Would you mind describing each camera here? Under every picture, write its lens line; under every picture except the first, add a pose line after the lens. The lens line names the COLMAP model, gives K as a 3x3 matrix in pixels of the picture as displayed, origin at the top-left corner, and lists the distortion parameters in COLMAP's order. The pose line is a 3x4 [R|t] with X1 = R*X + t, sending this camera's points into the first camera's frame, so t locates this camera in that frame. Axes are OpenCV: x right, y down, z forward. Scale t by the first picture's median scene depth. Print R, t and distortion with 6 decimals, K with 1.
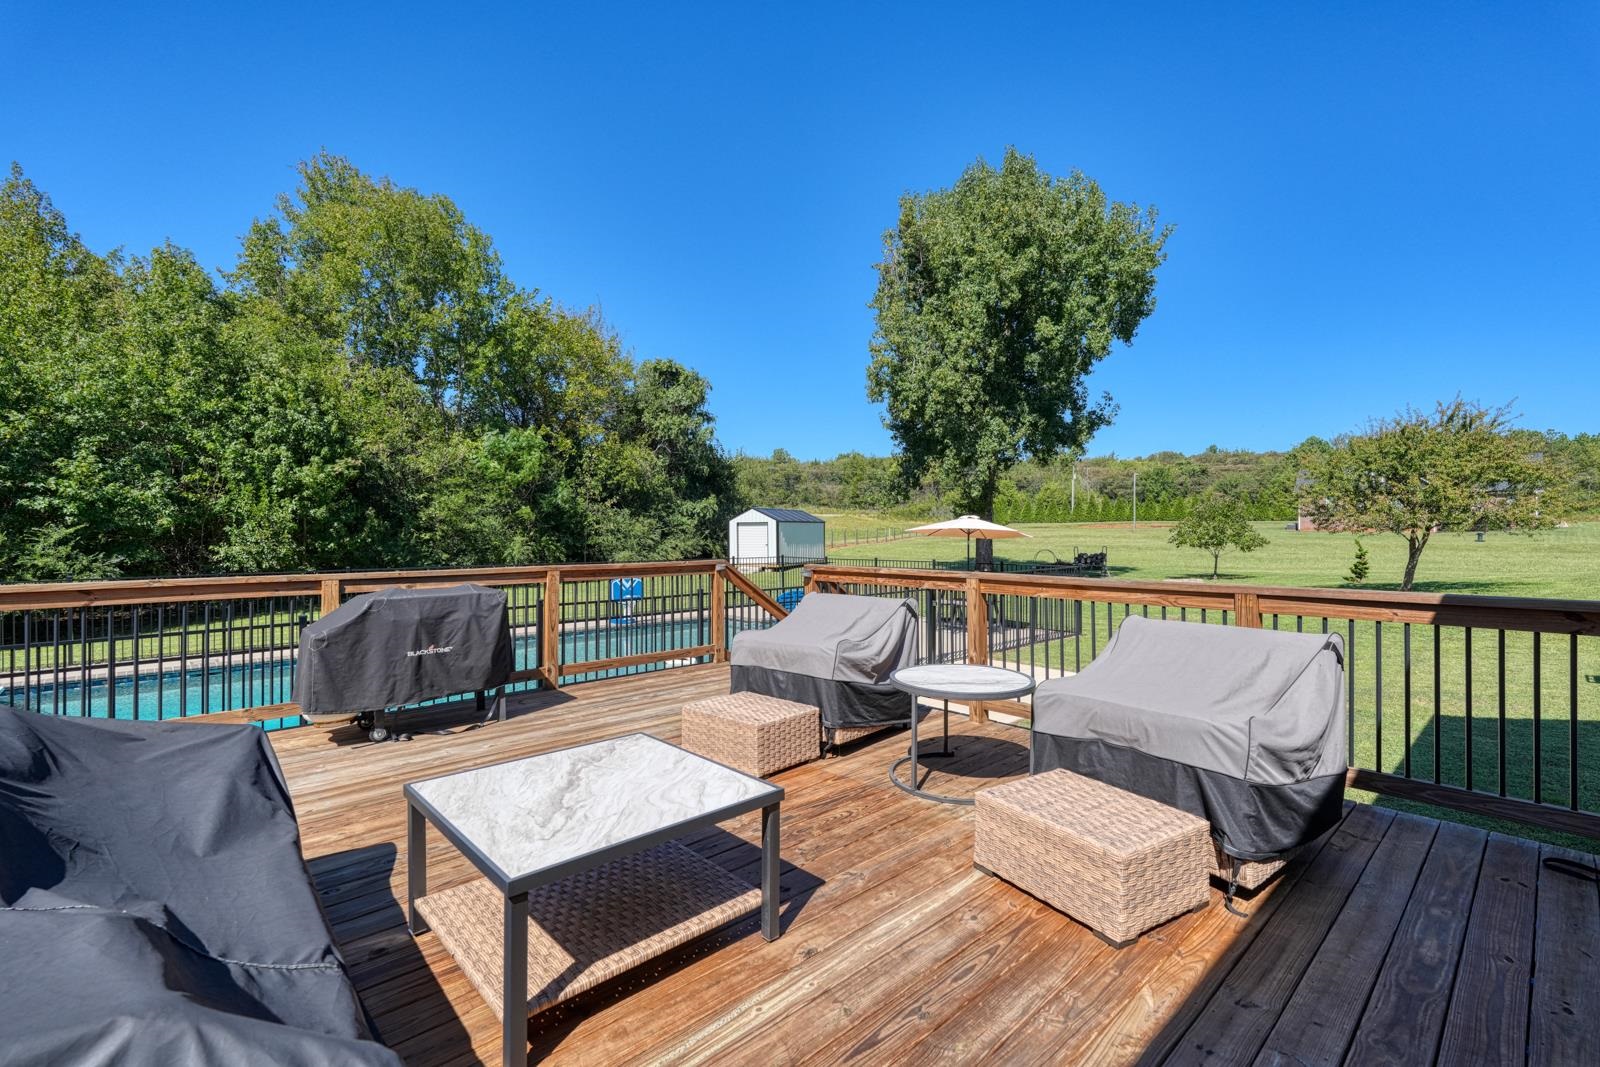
lens RADIAL K [[697.2, 0, 807.2], [0, 697.2, 528.2], [0, 0, 1]] dist [0.002879, 0.000233]
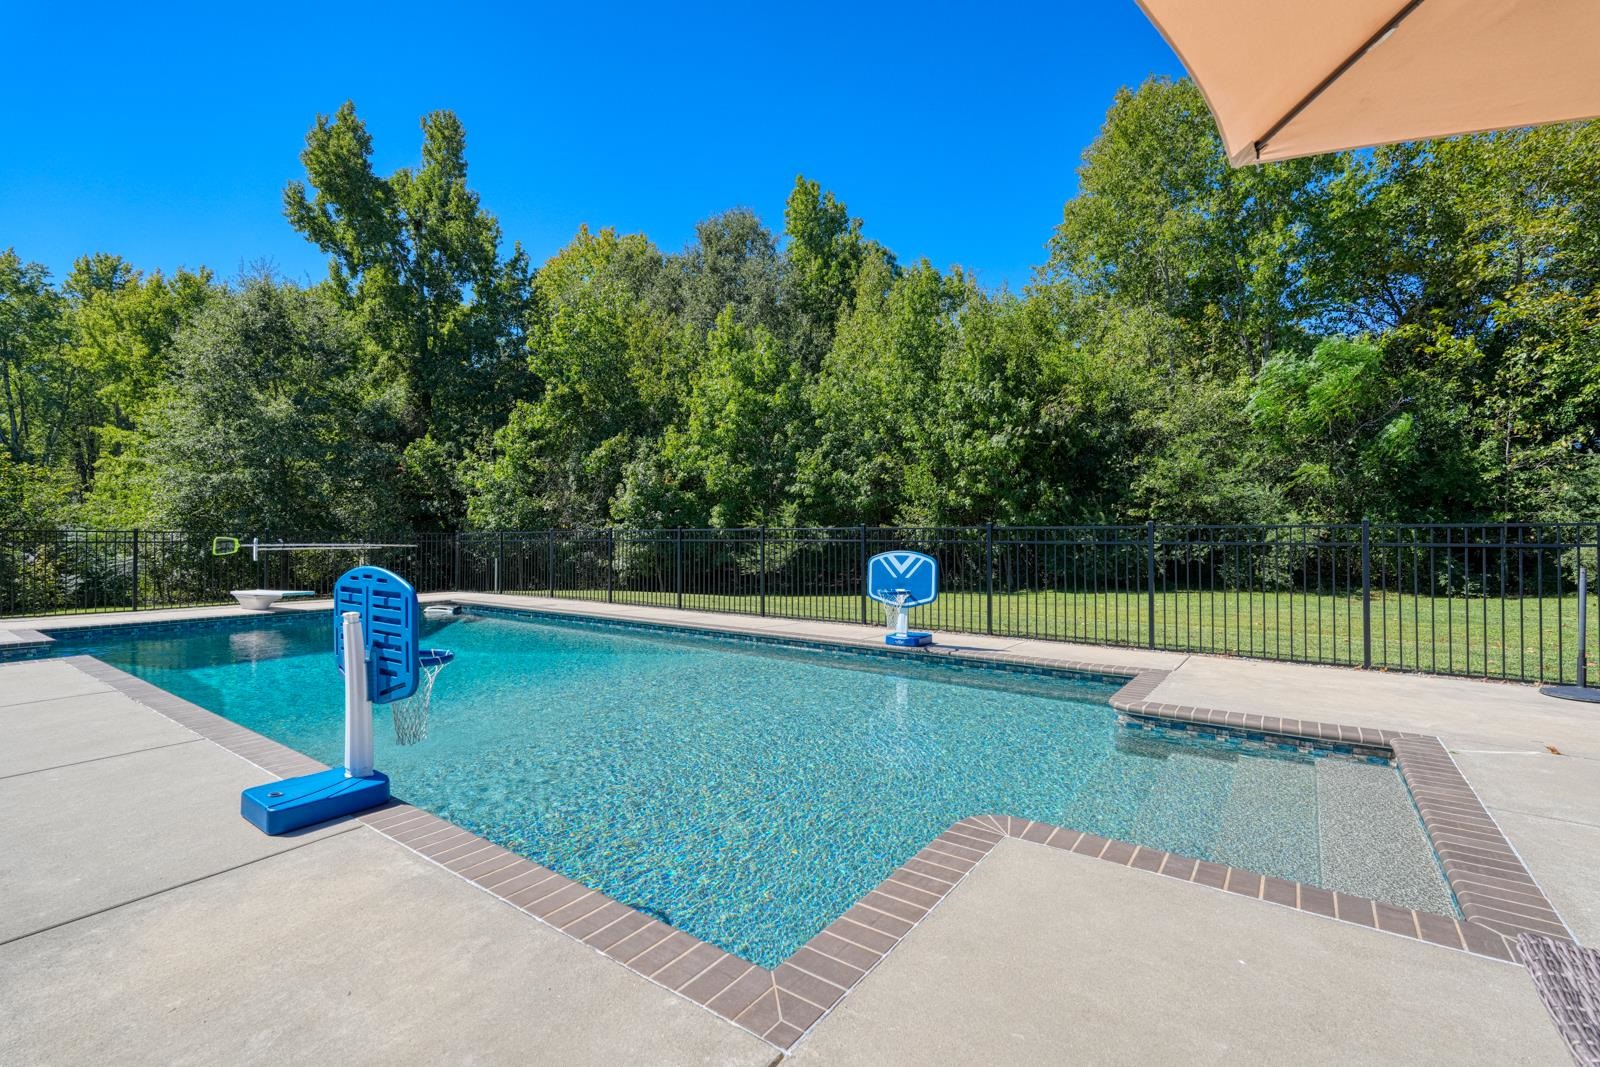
lens RADIAL K [[693.3, 0, 811.4], [0, 693.3, 532.1], [0, 0, 1]] dist [0.001436, 0.000228]
pose [[0.211325, -0.001509, -0.977415, 0.149255], [0.004252, 0.999991, -0.000625, 0.035430], [0.977407, -0.004024, 0.211329, 0.546528]]
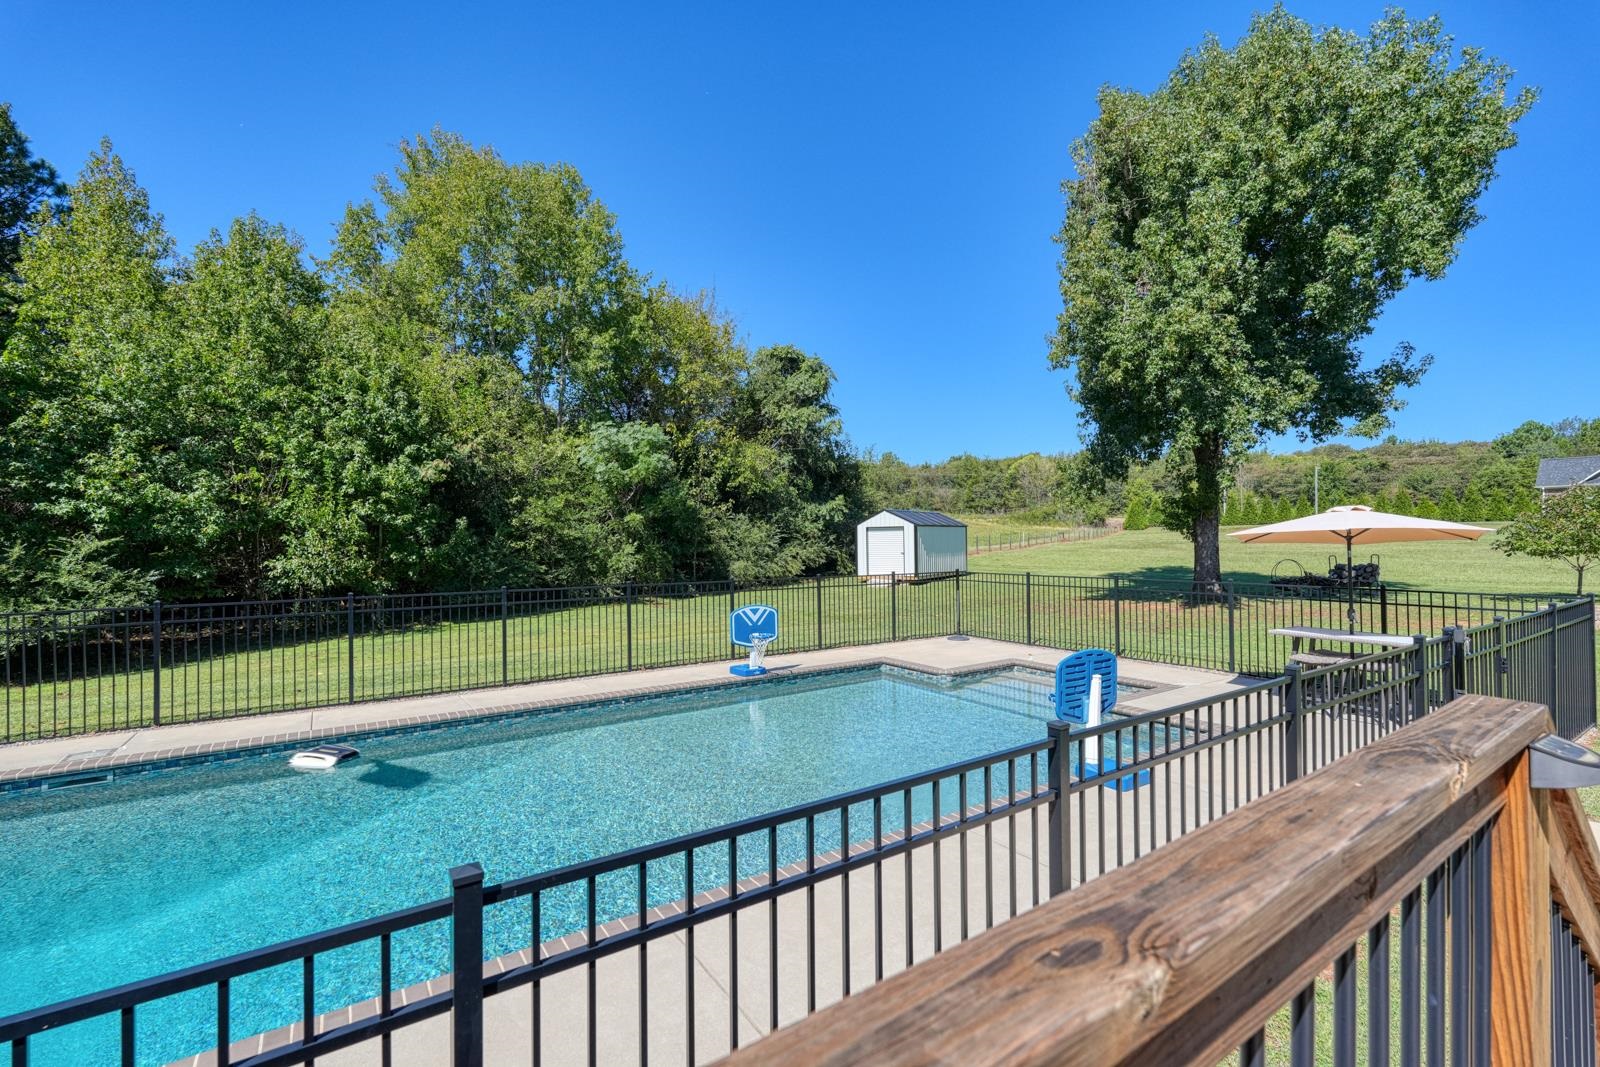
lens RADIAL K [[697.2, 0, 807.2], [0, 697.2, 528.2], [0, 0, 1]] dist [0.002879, 0.000233]
pose [[0.988994, -0.008127, -0.147729, -0.072565], [0.006734, 0.999928, -0.009923, 0.001460], [0.147800, 0.008819, 0.988978, 0.224347]]
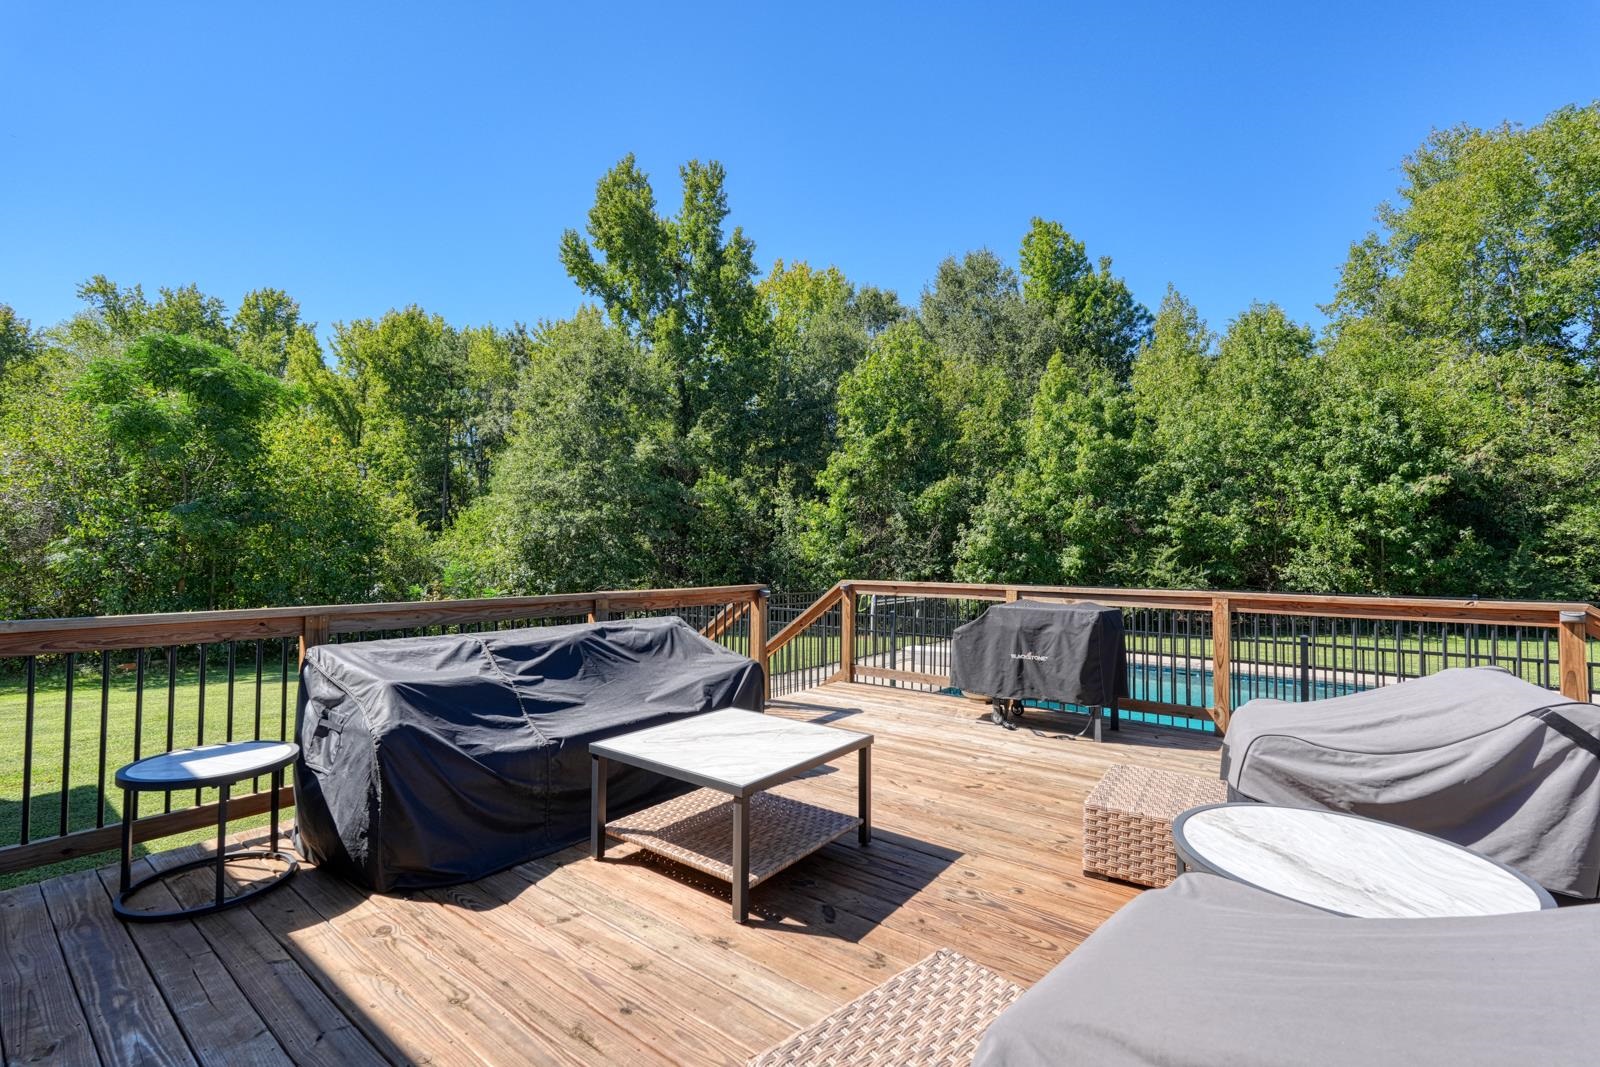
lens RADIAL K [[697.2, 0, 807.2], [0, 697.2, 528.2], [0, 0, 1]] dist [0.002879, 0.000233]
pose [[0.159831, -0.028176, -0.986742, 0.093270], [-0.000873, 0.999588, -0.028684, -0.000262], [0.987144, 0.005446, 0.159741, 0.080221]]
